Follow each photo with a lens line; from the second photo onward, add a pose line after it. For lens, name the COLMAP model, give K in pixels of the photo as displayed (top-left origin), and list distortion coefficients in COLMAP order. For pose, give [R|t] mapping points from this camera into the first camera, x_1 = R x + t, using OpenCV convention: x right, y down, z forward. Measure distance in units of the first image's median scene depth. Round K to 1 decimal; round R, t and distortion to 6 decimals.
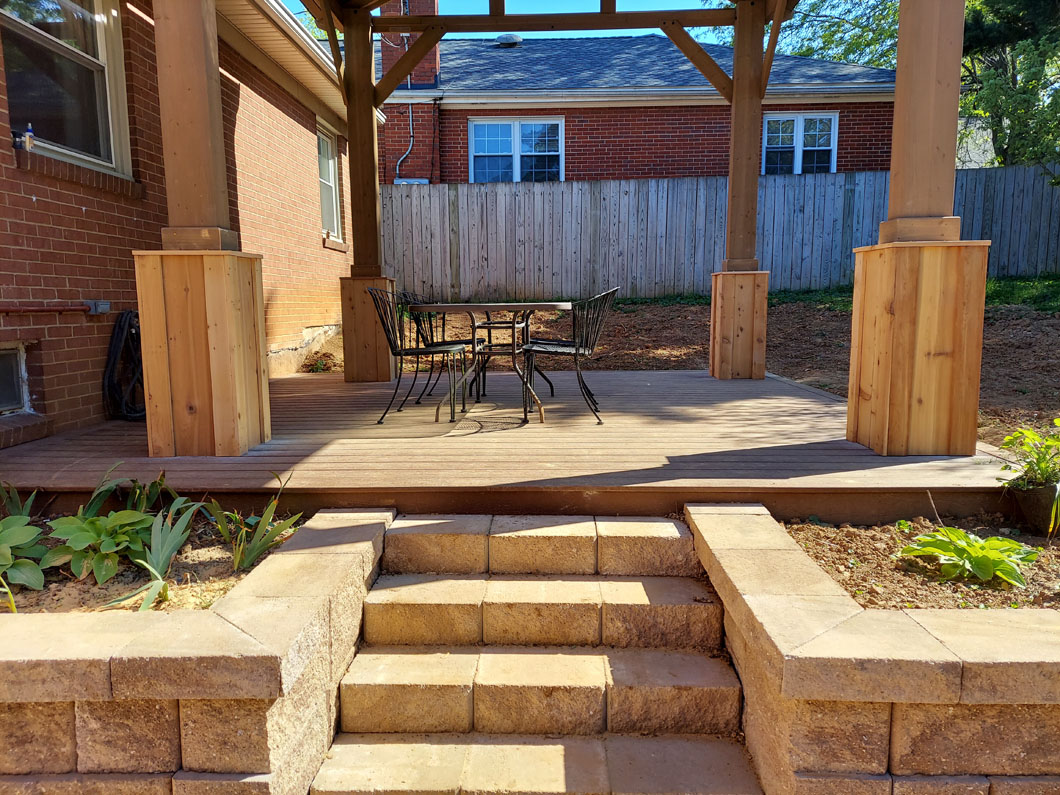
lens RADIAL K [[749.1, 0, 534.9], [0, 749.1, 402.0], [0, 0, 1]] dist [0.093547, -0.102537]
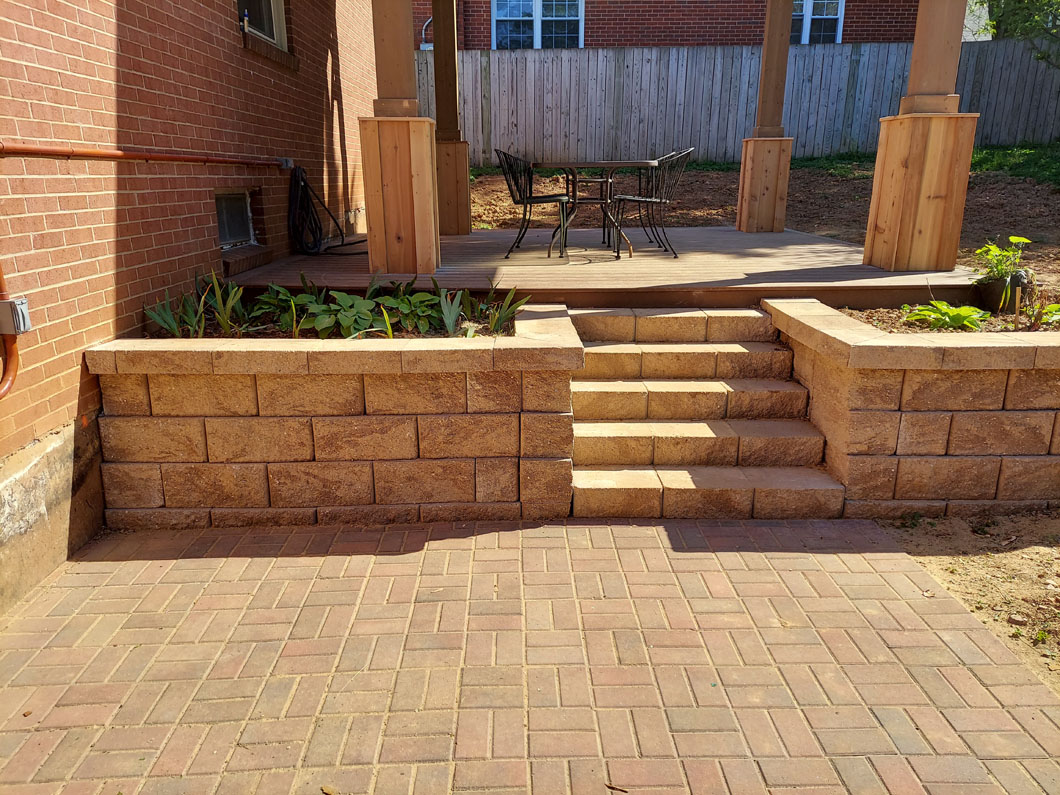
lens RADIAL K [[748.7, 0, 532.4], [0, 748.7, 399.8], [0, 0, 1]] dist [0.088904, -0.095774]
pose [[0.999513, -0.002806, 0.031067, -0.204458], [-0.002154, 0.987360, 0.158480, 0.066167], [-0.031119, -0.158470, 0.986873, -0.335042]]
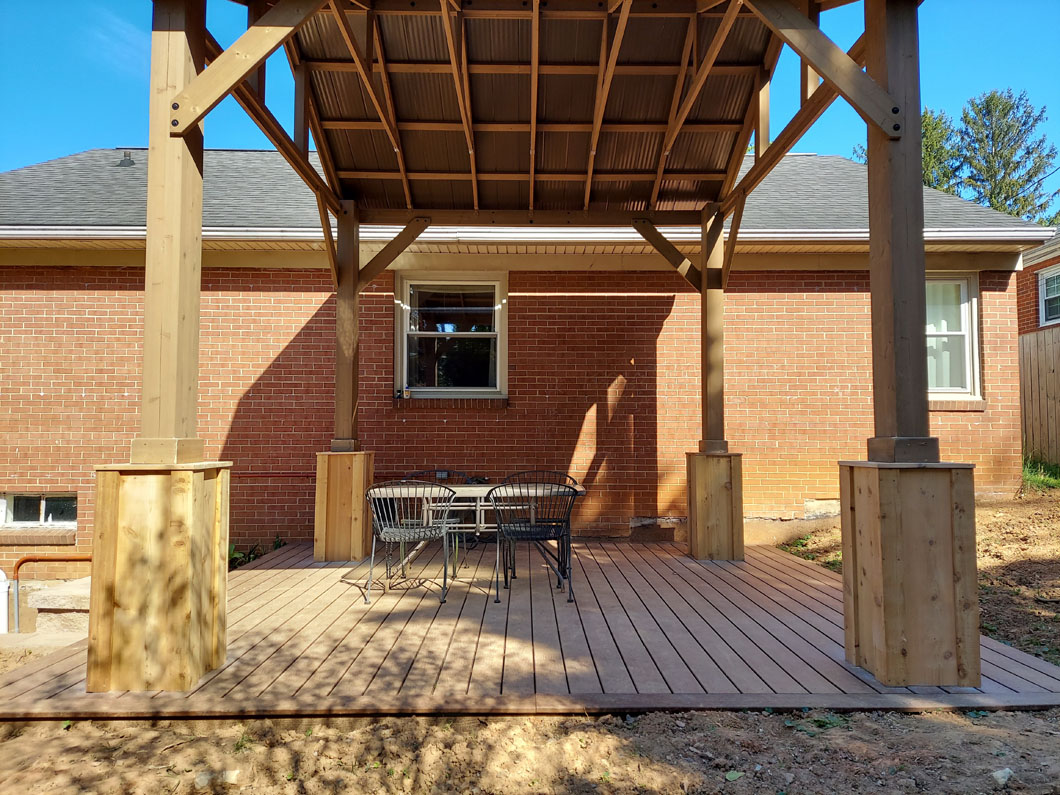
lens RADIAL K [[749.1, 0, 534.9], [0, 749.1, 402.0], [0, 0, 1]] dist [0.093547, -0.102537]
pose [[0.038977, -0.042453, -0.998338, 1.191442], [-0.133464, 0.989924, -0.047306, -0.239842], [0.990287, 0.135086, 0.032919, 1.137101]]
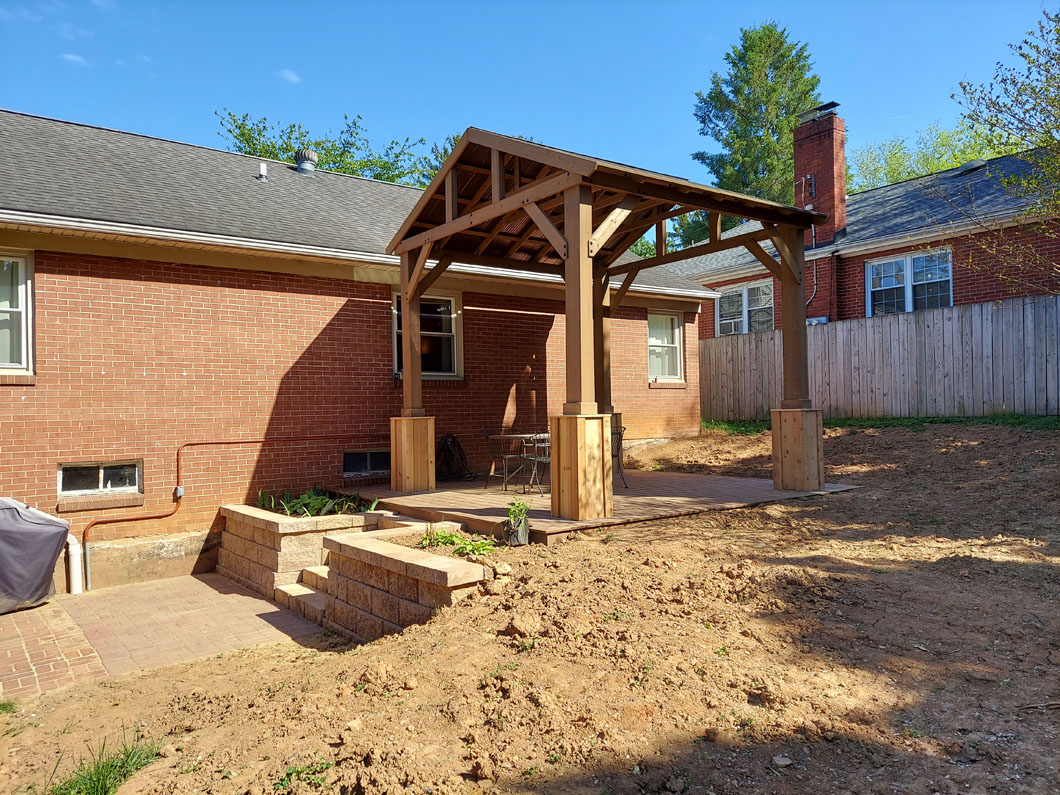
lens RADIAL K [[749.1, 0, 534.9], [0, 749.1, 402.0], [0, 0, 1]] dist [0.093547, -0.102537]
pose [[0.619066, -0.015748, -0.785181, 1.588249], [-0.087625, 0.992171, -0.088986, -0.039952], [0.780435, 0.123889, 0.612840, -0.253993]]
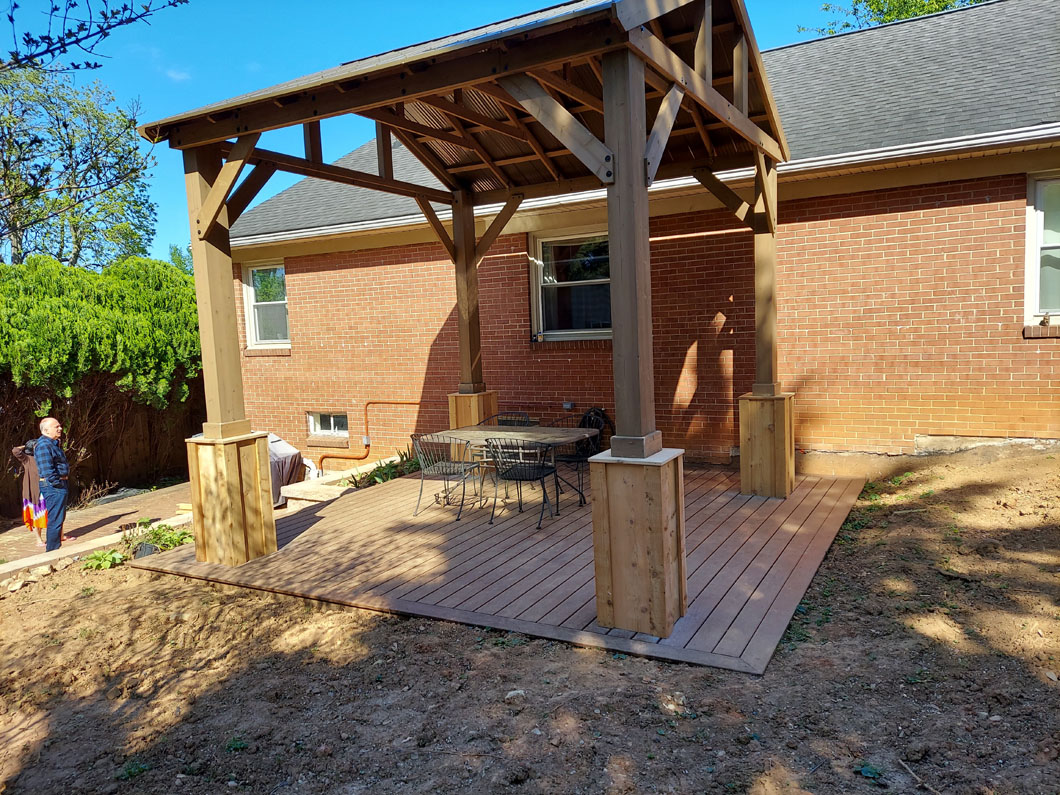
lens RADIAL K [[749.1, 0, 534.9], [0, 749.1, 402.0], [0, 0, 1]] dist [0.093547, -0.102537]
pose [[-0.461961, 0.119443, -0.878820, 1.298756], [-0.069898, 0.982904, 0.170332, -0.482503], [0.884141, 0.140115, -0.445715, 1.846718]]
